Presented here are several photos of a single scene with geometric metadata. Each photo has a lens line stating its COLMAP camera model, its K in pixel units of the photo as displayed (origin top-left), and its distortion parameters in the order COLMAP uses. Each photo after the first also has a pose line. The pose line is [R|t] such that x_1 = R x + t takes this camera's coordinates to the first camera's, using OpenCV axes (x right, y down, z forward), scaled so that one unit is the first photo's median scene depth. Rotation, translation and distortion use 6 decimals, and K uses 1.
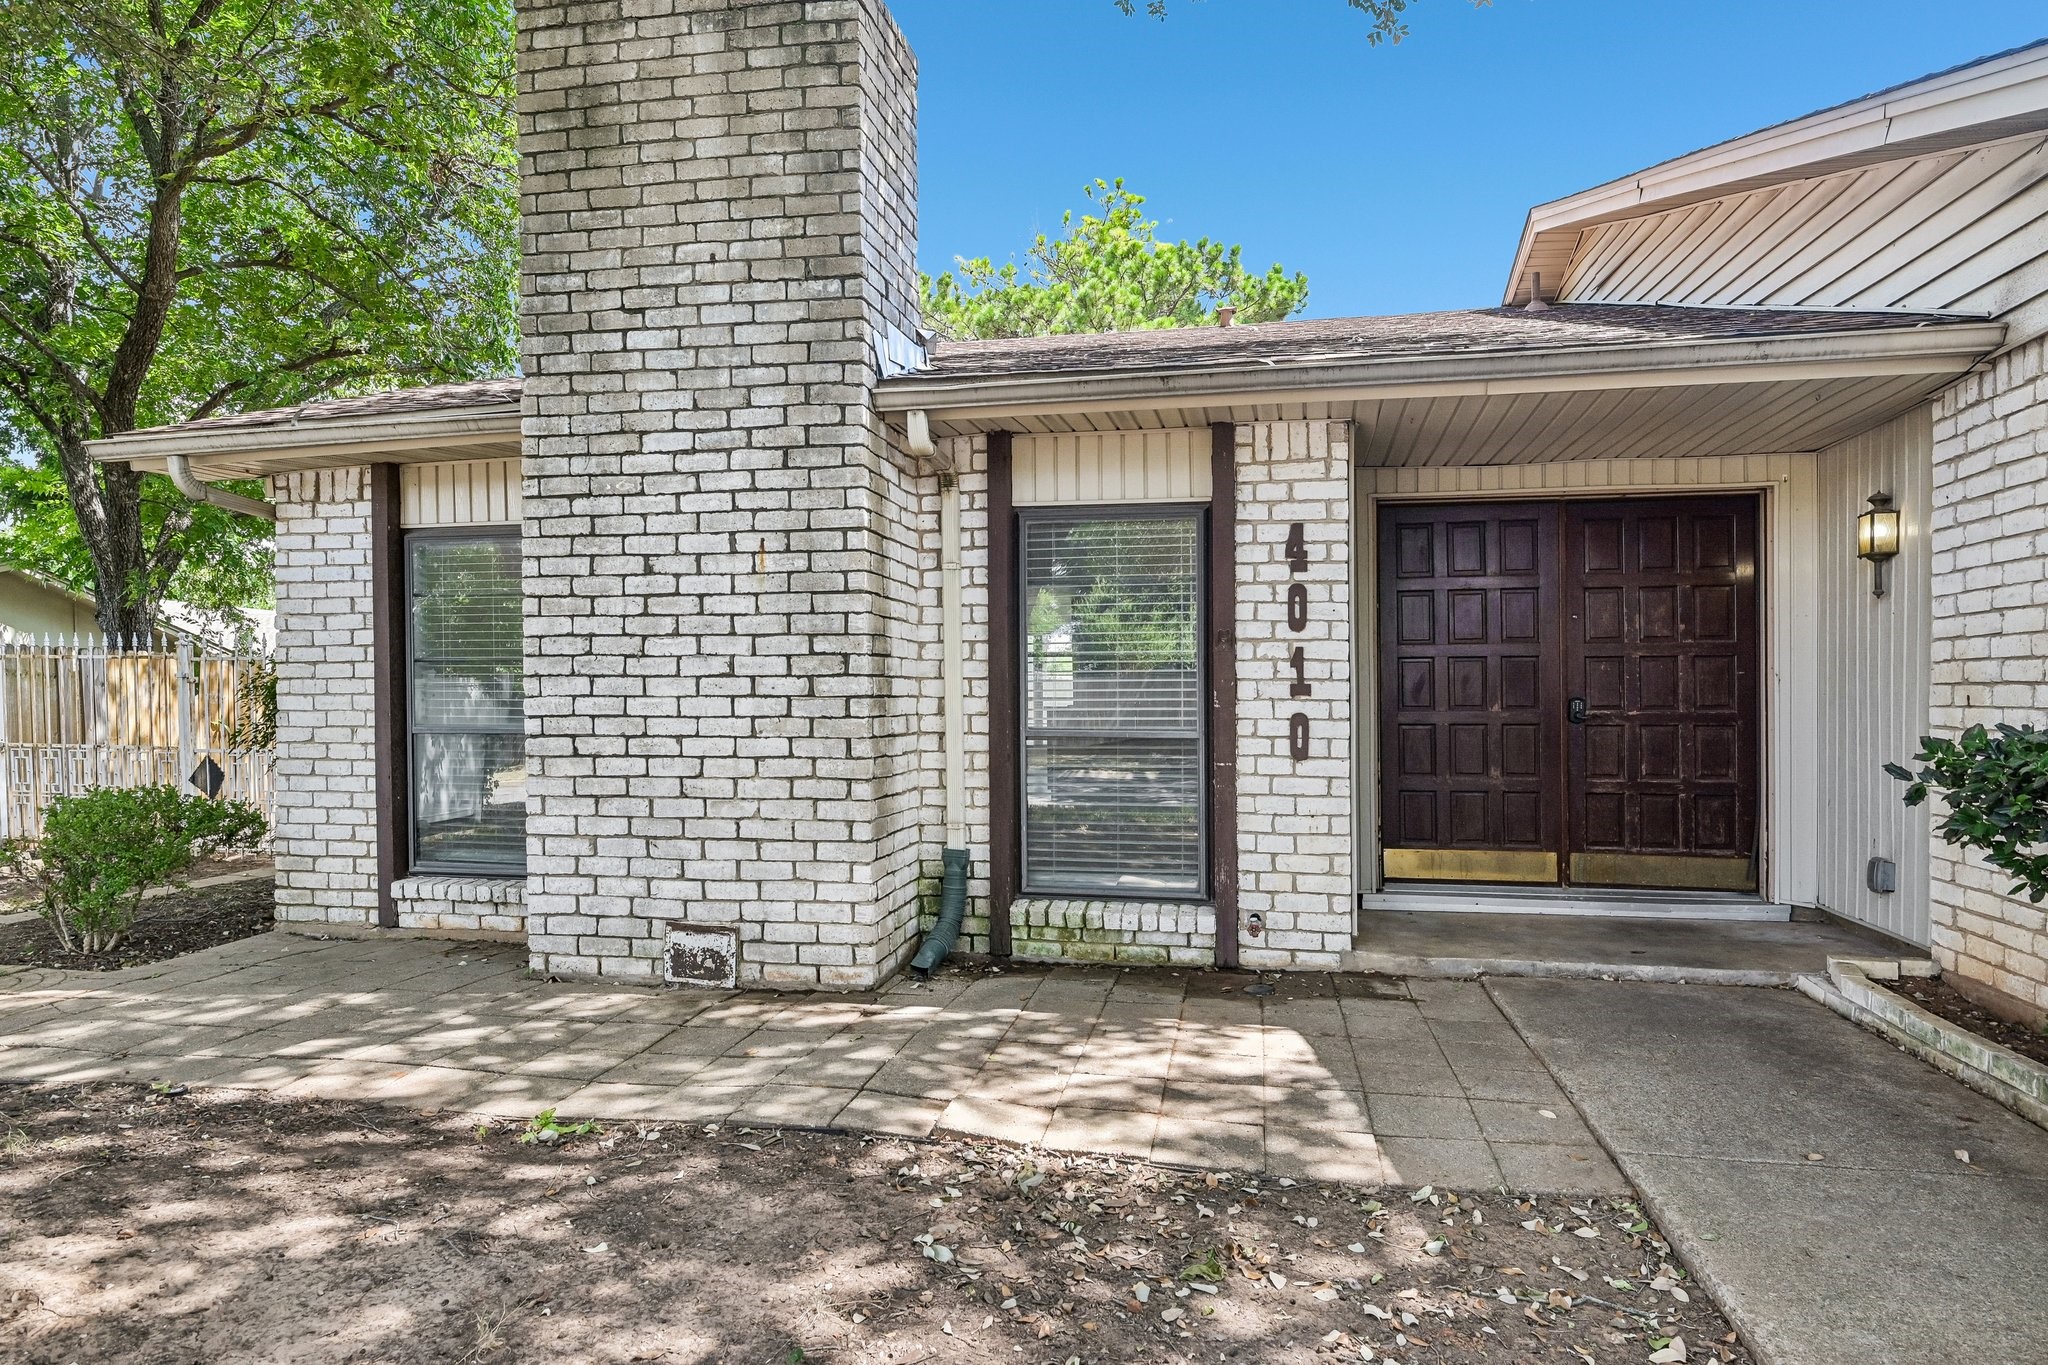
lens RADIAL K [[1204.4, 0, 991.8], [0, 1204.4, 677.1], [0, 0, 1]] dist [0.001725, -0.000535]
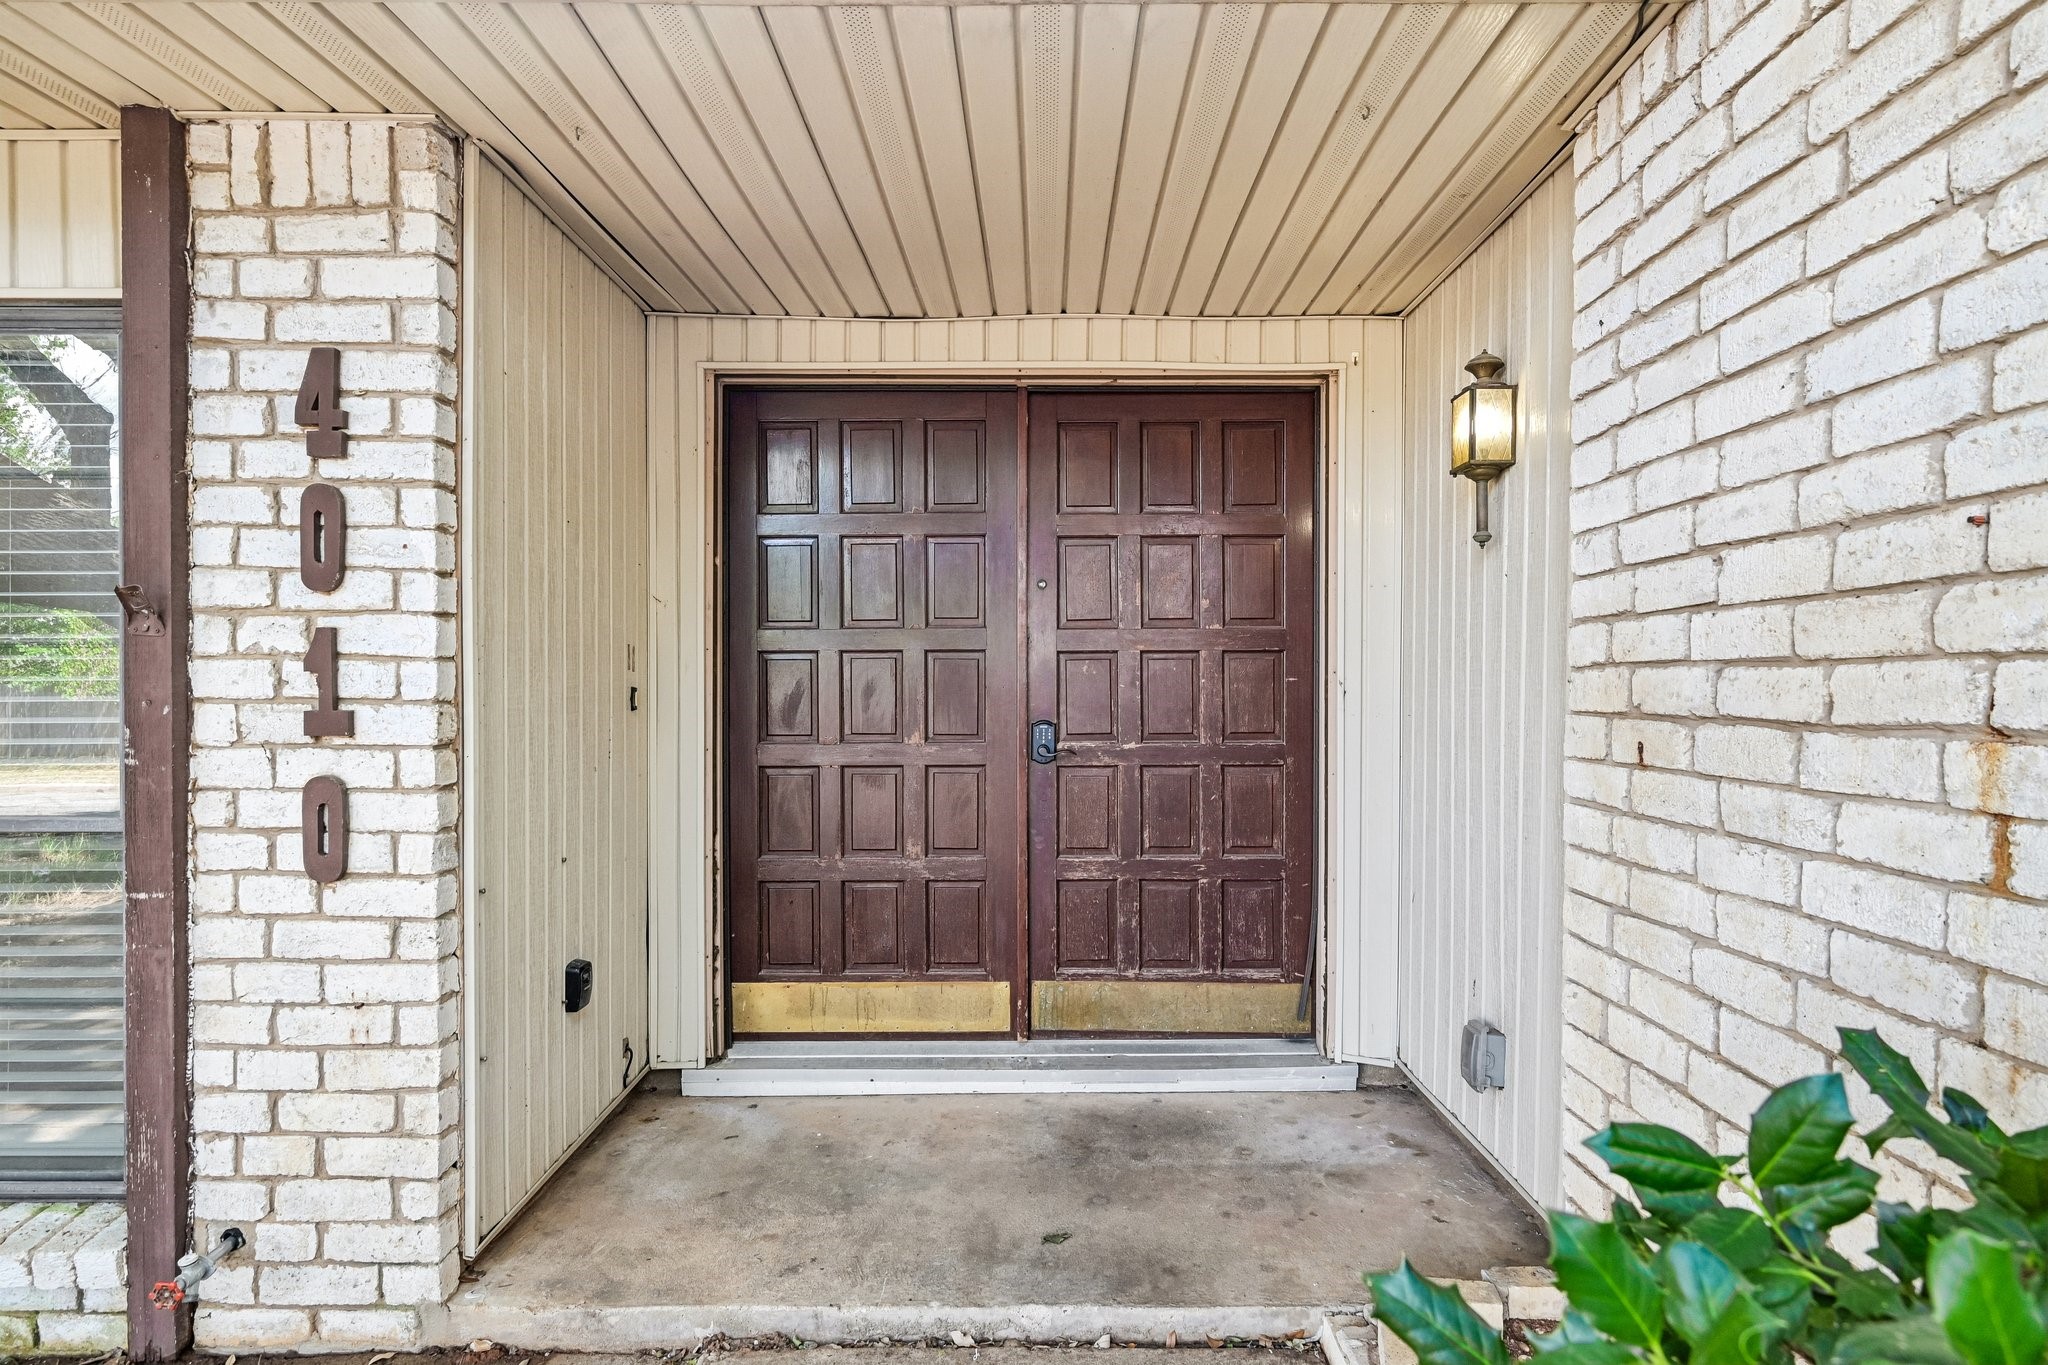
lens RADIAL K [[1118.6, 0, 1019.6], [0, 1118.6, 680.8], [0, 0, 1]] dist [-0.000971, 0.001052]
pose [[0.976584, -0.000394, 0.215138, 0.412765], [-0.002132, 0.999931, 0.011509, -0.010540], [-0.215128, -0.011699, 0.976516, 0.537659]]
